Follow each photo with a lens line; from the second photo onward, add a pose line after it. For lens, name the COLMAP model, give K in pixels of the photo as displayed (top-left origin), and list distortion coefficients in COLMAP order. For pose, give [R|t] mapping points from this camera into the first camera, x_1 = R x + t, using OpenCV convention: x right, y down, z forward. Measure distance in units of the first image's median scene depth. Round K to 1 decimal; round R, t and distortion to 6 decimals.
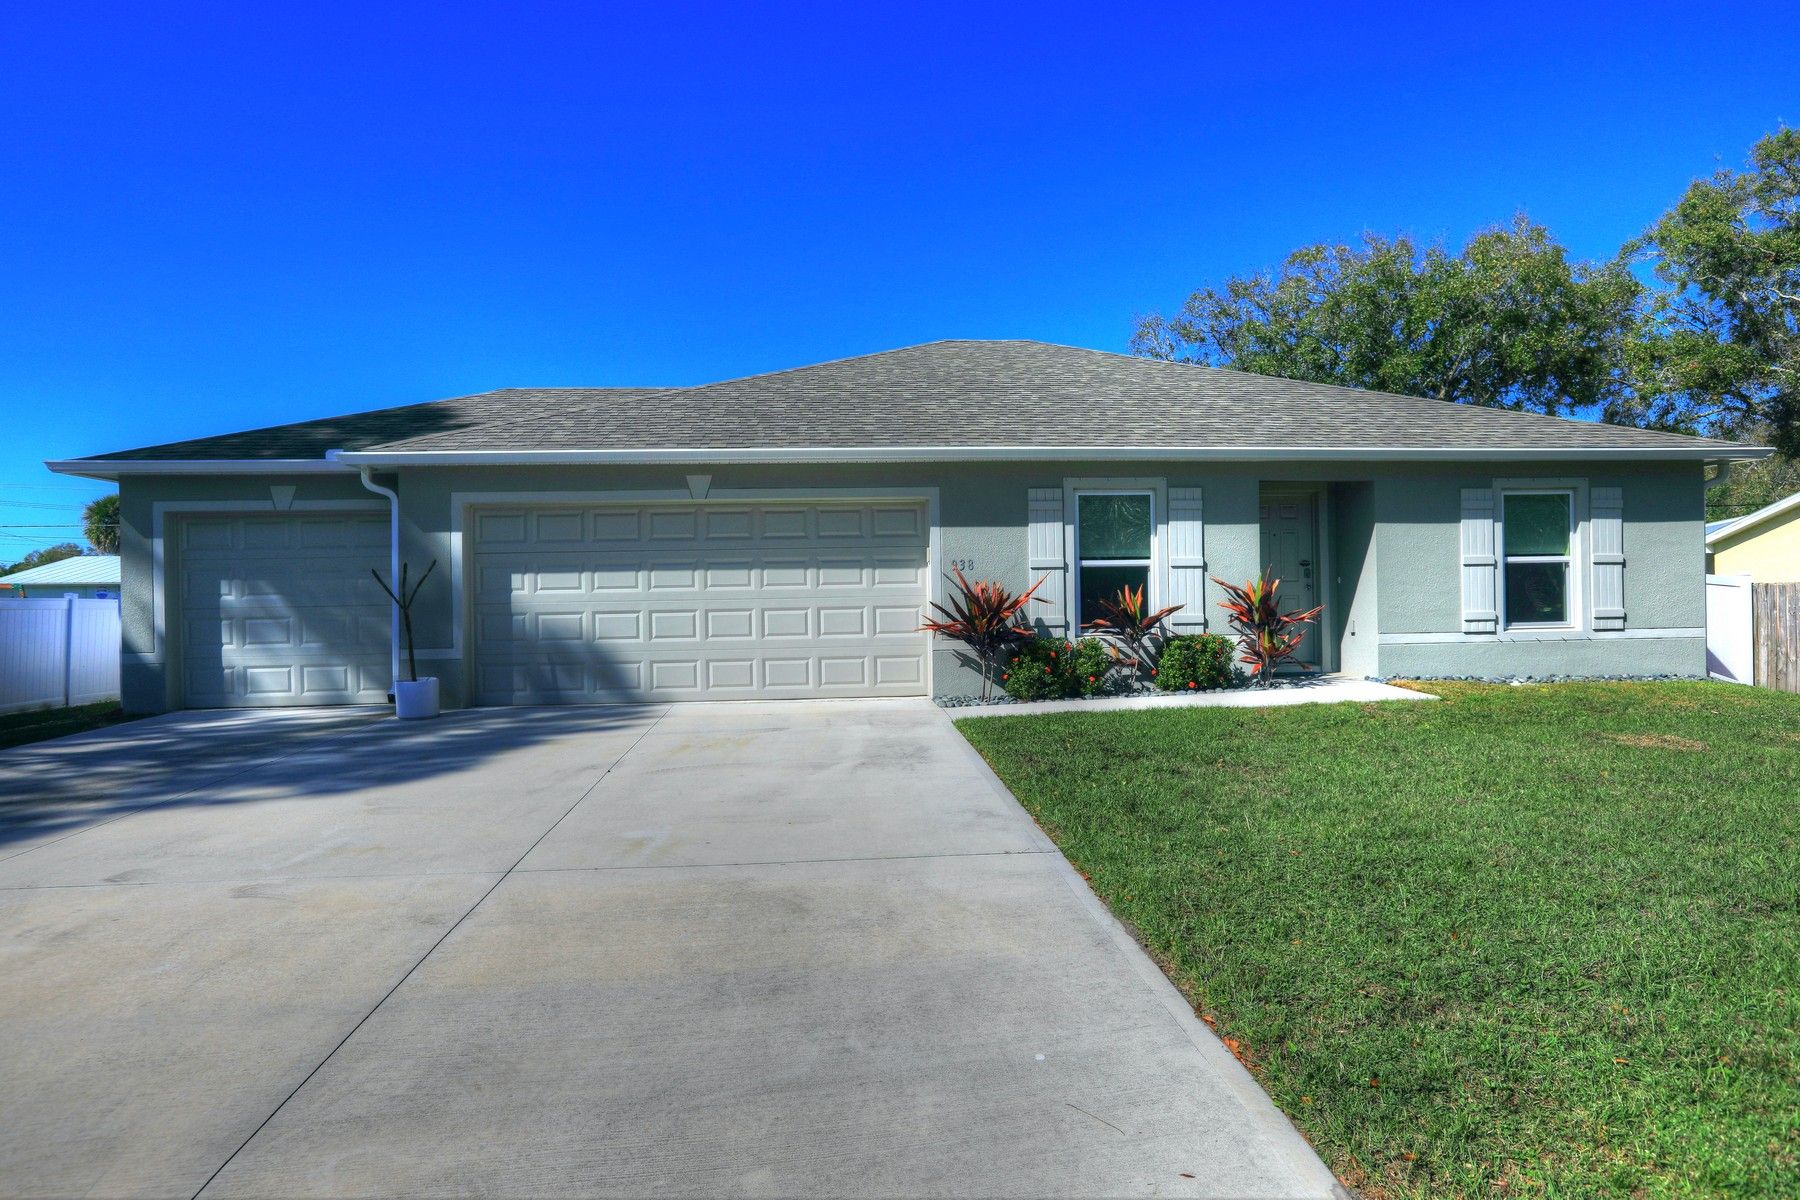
lens RADIAL K [[1112.0, 0, 900.0], [0, 1112.0, 600.0], [0, 0, 1]] dist [-0.005438, 0.002281]
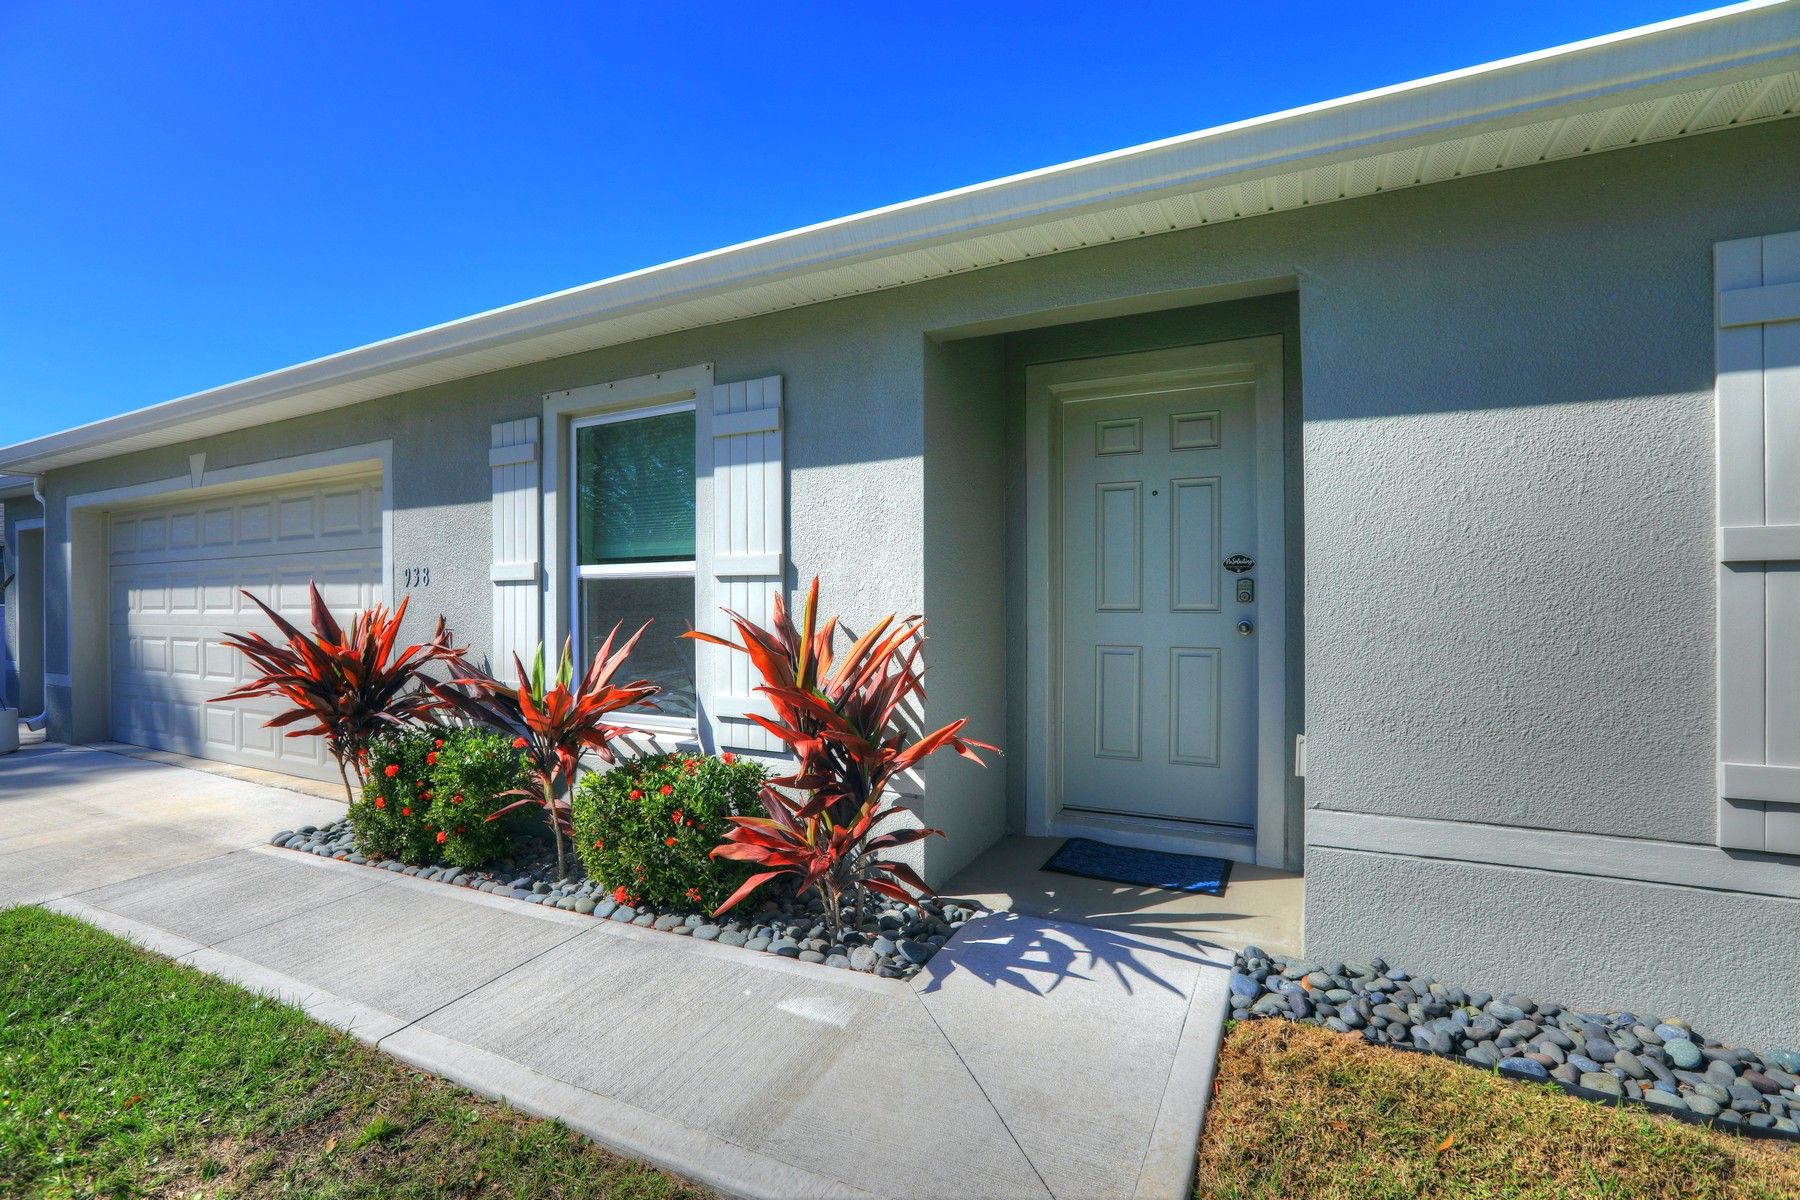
lens RADIAL K [[817.1, 0, 902.4], [0, 817.1, 605.2], [0, 0, 1]] dist [-0.040043, 0.012484]
pose [[0.838023, 0.014161, -0.545451, 0.467100], [-0.010374, 0.999896, 0.010021, -0.023629], [0.545536, -0.002739, 0.838083, 0.786599]]
